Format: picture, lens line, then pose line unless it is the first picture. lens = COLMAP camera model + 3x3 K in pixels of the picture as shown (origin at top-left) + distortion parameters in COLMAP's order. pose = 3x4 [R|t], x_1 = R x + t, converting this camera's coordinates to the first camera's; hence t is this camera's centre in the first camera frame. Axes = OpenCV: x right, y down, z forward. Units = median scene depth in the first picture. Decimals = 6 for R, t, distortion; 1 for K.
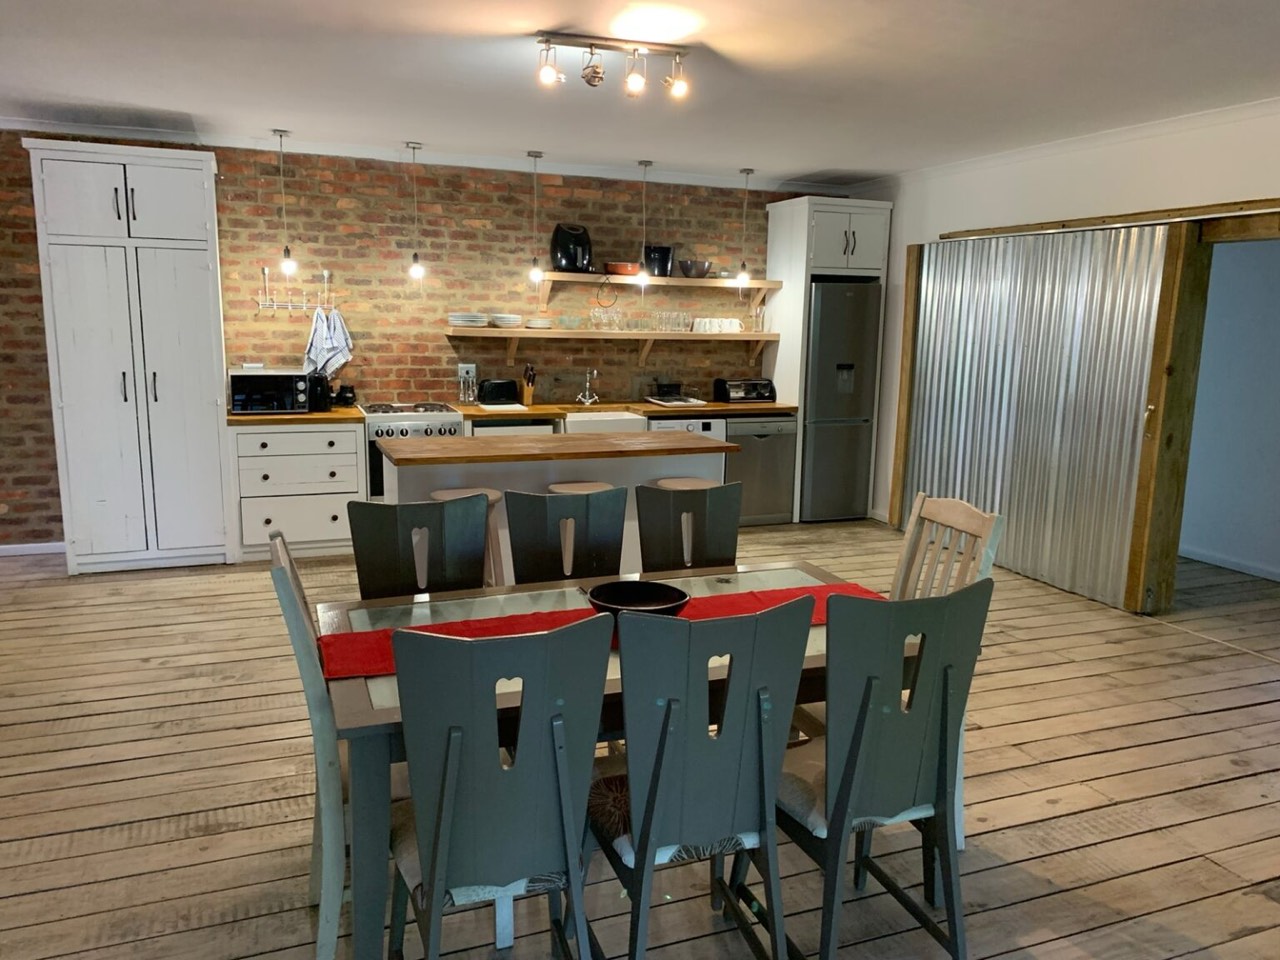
lens RADIAL K [[976.2, 0, 646.8], [0, 976.2, 488.9], [0, 0, 1]] dist [0.144665, -0.291358]
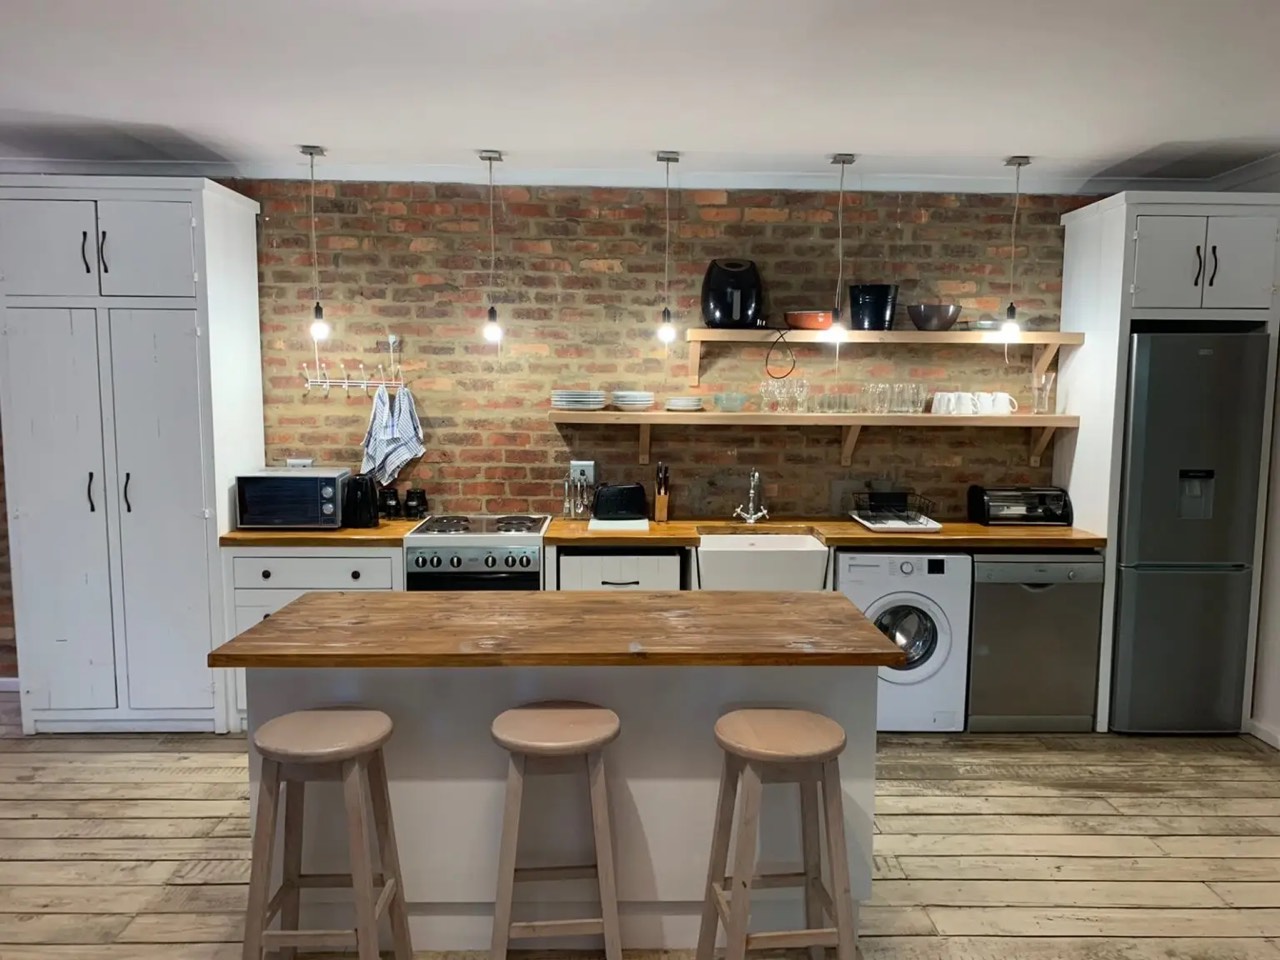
lens RADIAL K [[976.2, 0, 646.8], [0, 976.2, 488.9], [0, 0, 1]] dist [0.144665, -0.291358]
pose [[0.939578, 0.026427, -0.341313, 0.102161], [-0.051630, 0.996551, -0.064969, -0.063407], [0.338419, 0.078665, 0.937702, 0.355980]]
